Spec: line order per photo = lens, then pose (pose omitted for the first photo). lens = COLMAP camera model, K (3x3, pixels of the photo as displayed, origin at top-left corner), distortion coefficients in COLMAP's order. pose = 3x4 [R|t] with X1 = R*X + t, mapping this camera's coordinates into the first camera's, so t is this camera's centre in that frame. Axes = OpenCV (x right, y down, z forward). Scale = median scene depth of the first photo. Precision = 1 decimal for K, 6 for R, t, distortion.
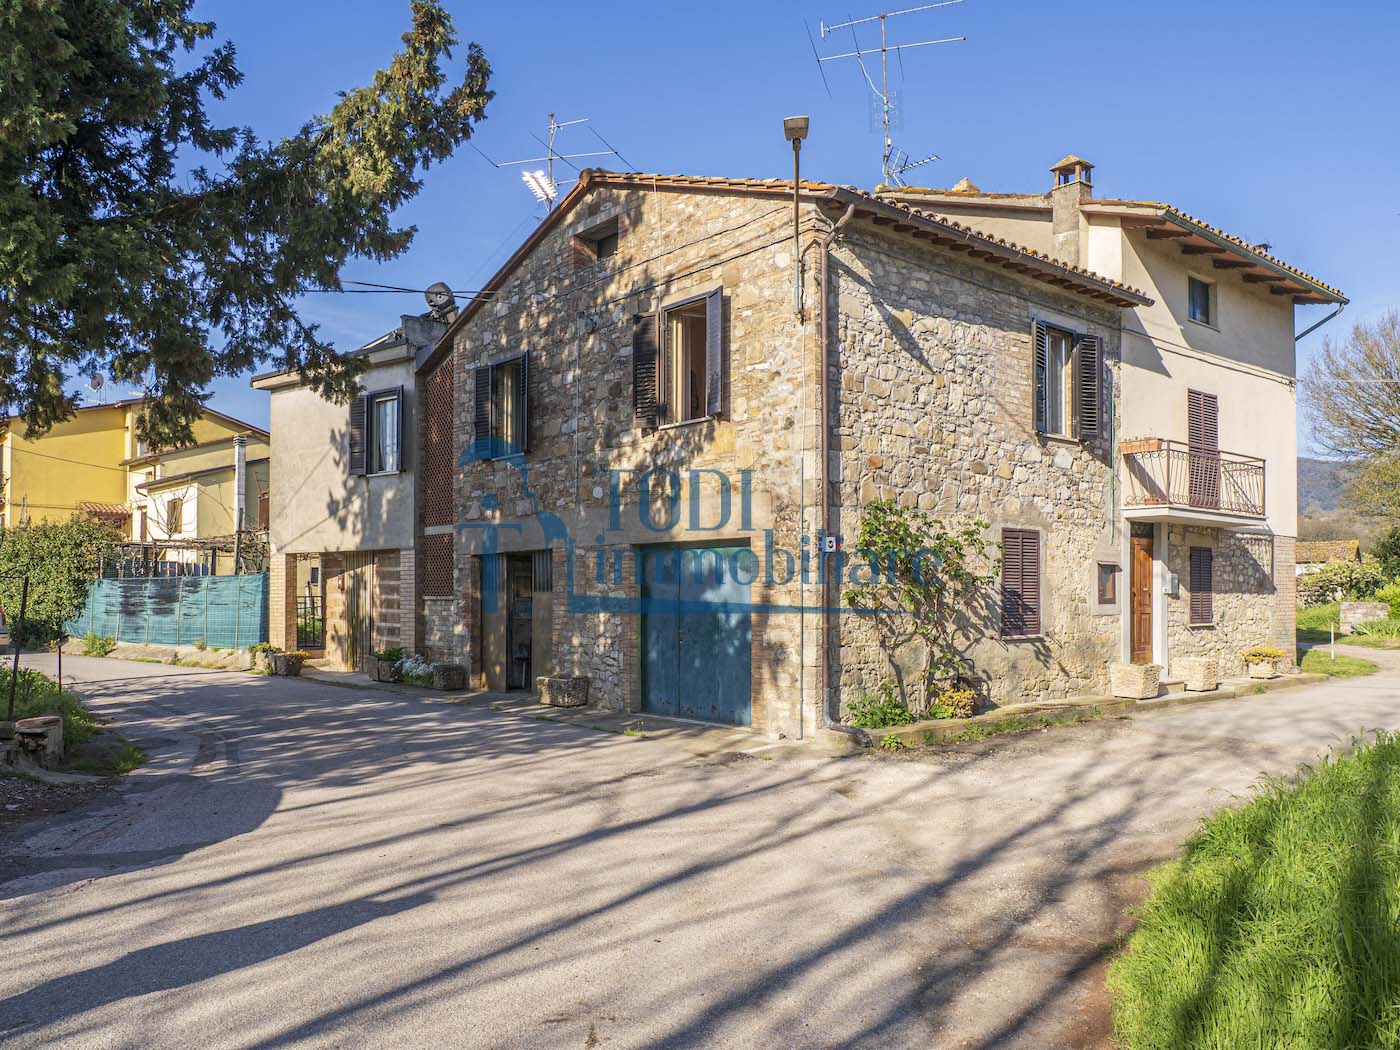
lens RADIAL K [[1023.2, 0, 704.9], [0, 1023.2, 529.9], [0, 0, 1]] dist [-0.067859, 0.033017]
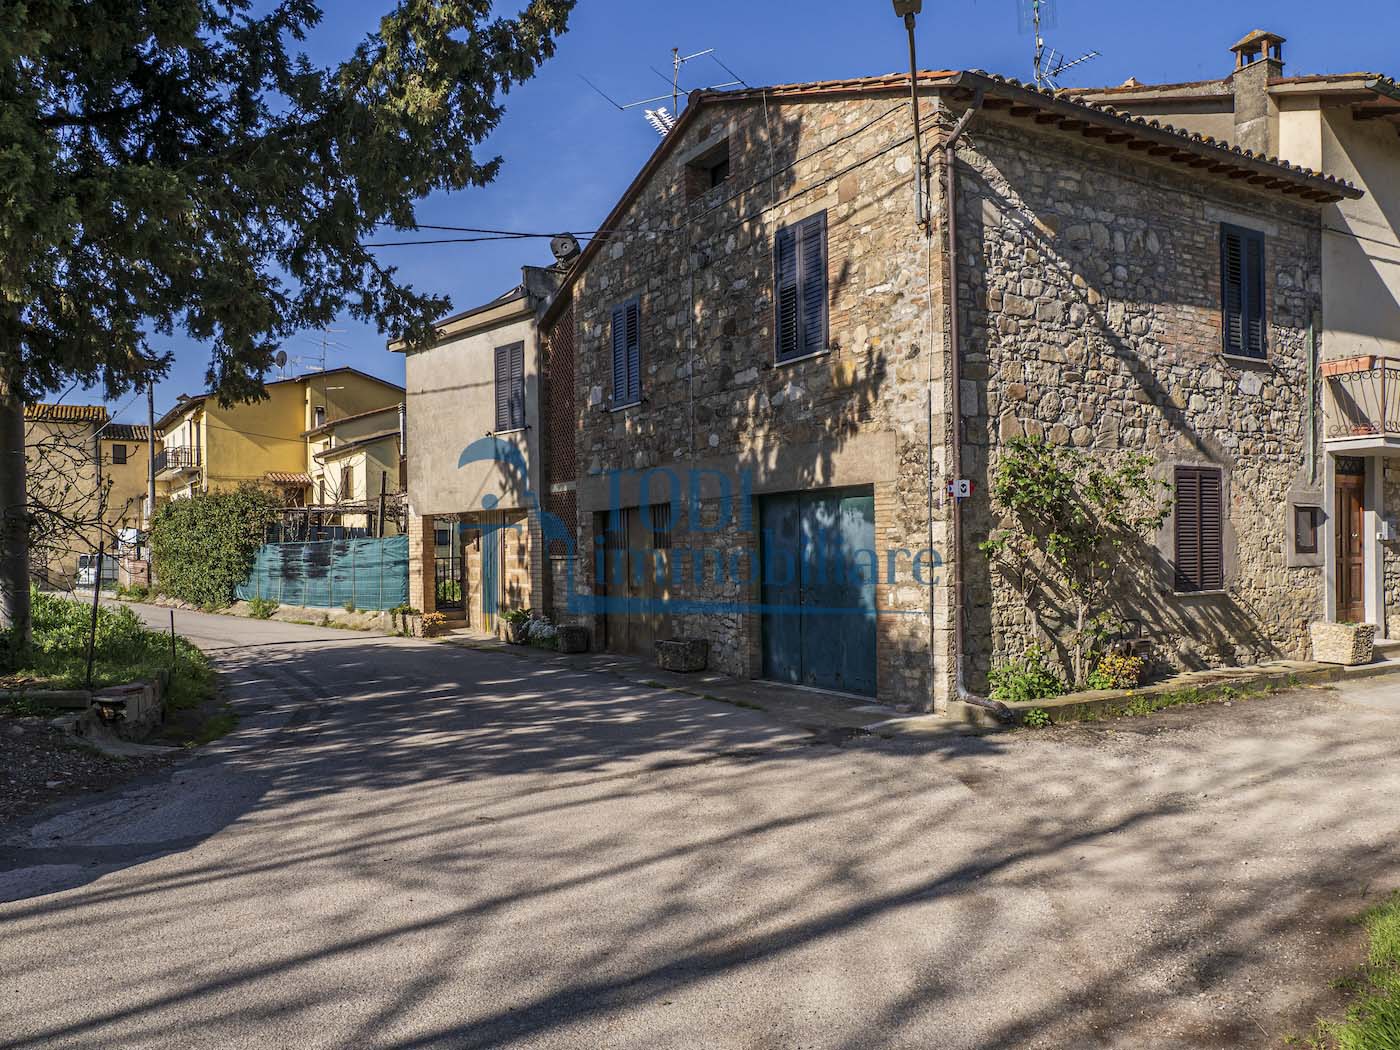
lens RADIAL K [[1023.2, 0, 701.9], [0, 1023.2, 519.2], [0, 0, 1]] dist [-0.067859, 0.033017]
pose [[0.986027, -0.019577, -0.165430, 0.039195], [0.024778, 0.999260, 0.029432, 0.007812], [0.164731, -0.033120, 0.985782, 0.095143]]
